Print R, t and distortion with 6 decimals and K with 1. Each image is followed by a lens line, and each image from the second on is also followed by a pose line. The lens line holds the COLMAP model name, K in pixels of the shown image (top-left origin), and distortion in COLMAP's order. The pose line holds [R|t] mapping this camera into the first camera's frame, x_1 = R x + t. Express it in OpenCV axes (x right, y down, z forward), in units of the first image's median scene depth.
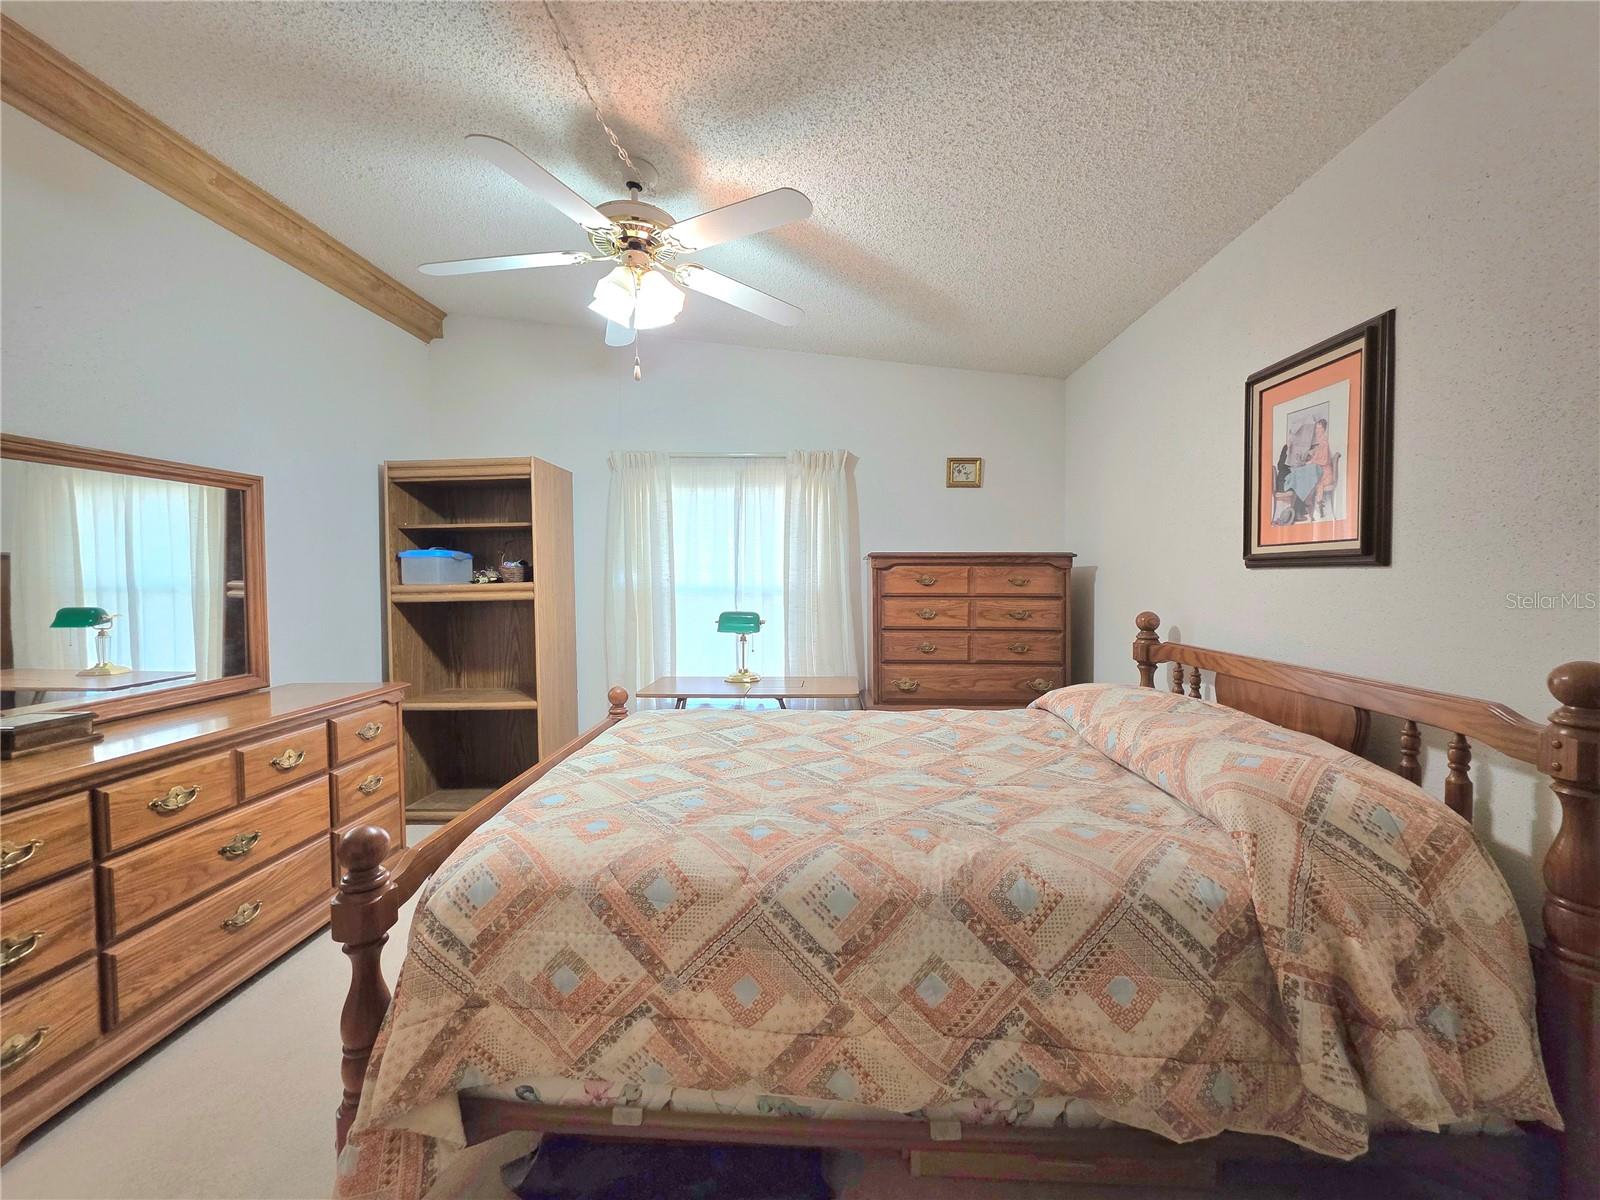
lens RADIAL K [[637.7, 0, 799.3], [0, 637.7, 594.3], [0, 0, 1]] dist [0.002703, 0.000604]
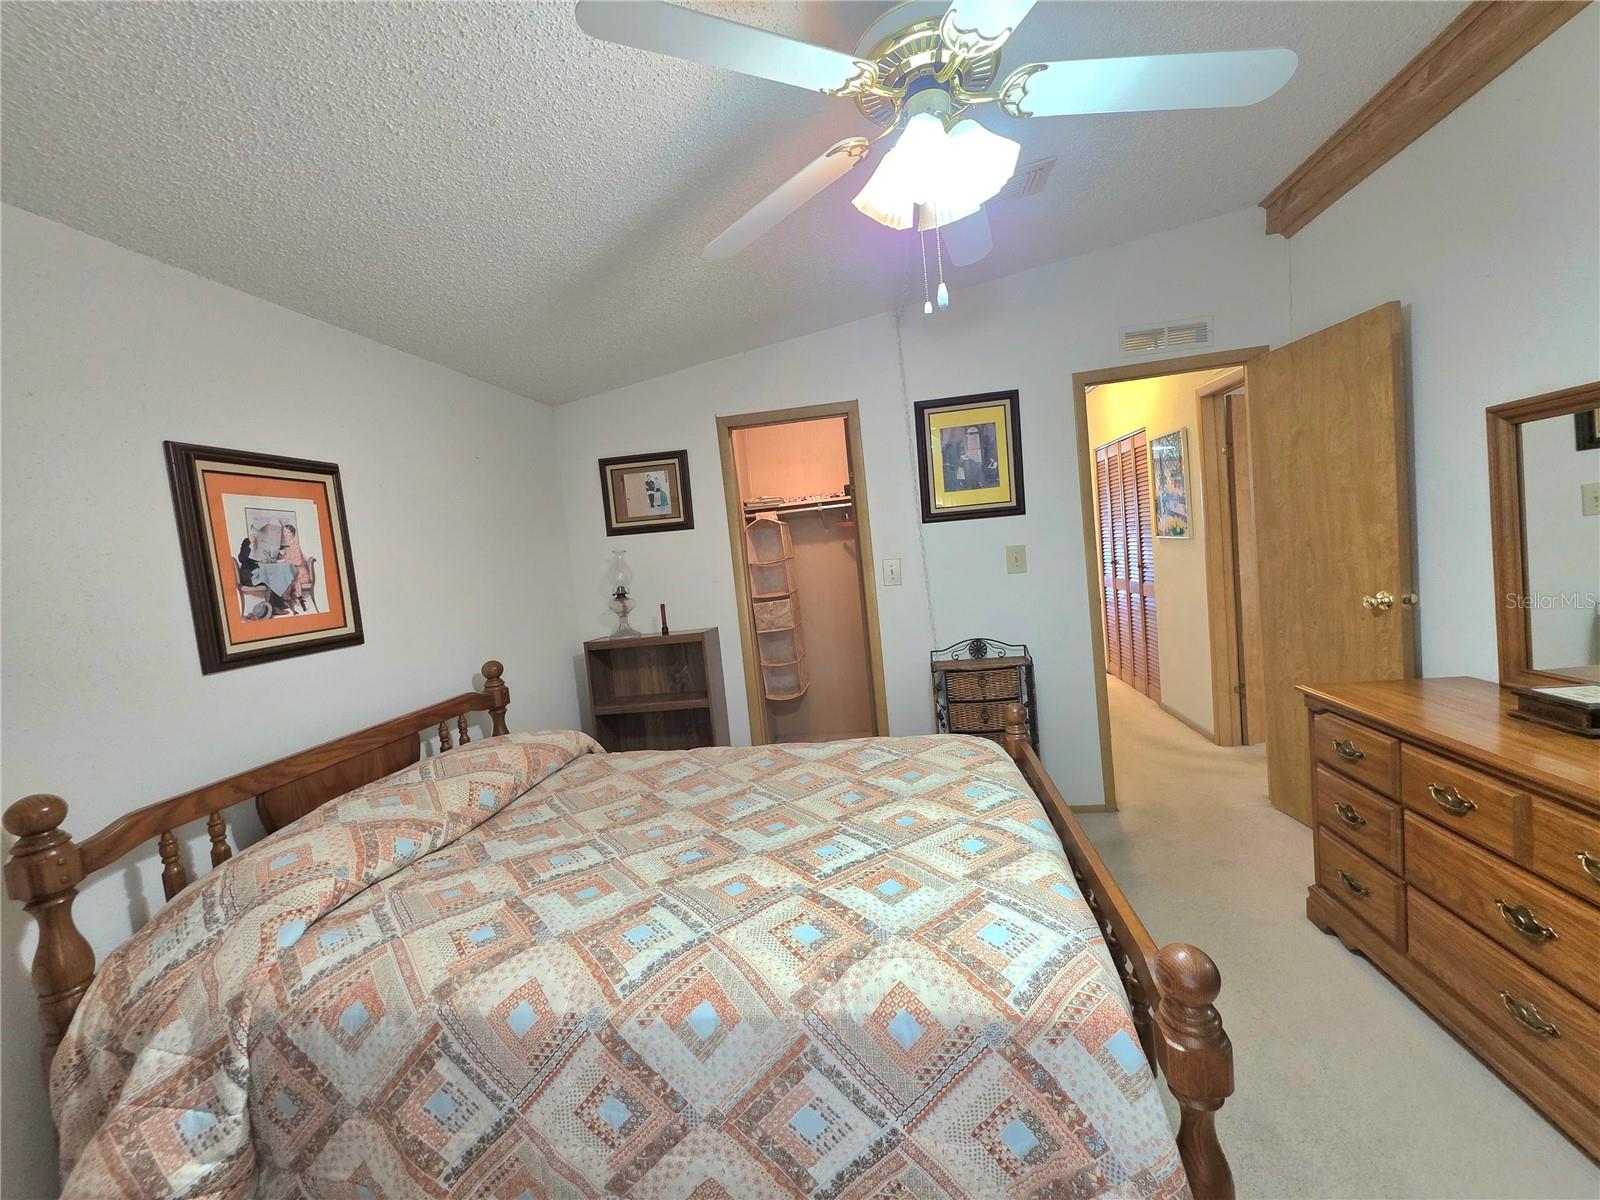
lens RADIAL K [[637.7, 0, 802.6], [0, 637.7, 597.7], [0, 0, 1]] dist [0.002703, 0.000604]
pose [[-0.987572, 0.095796, 0.124595, -0.192507], [0.108711, 0.988893, 0.101350, -0.154750], [-0.113502, 0.113635, -0.987018, 1.921574]]
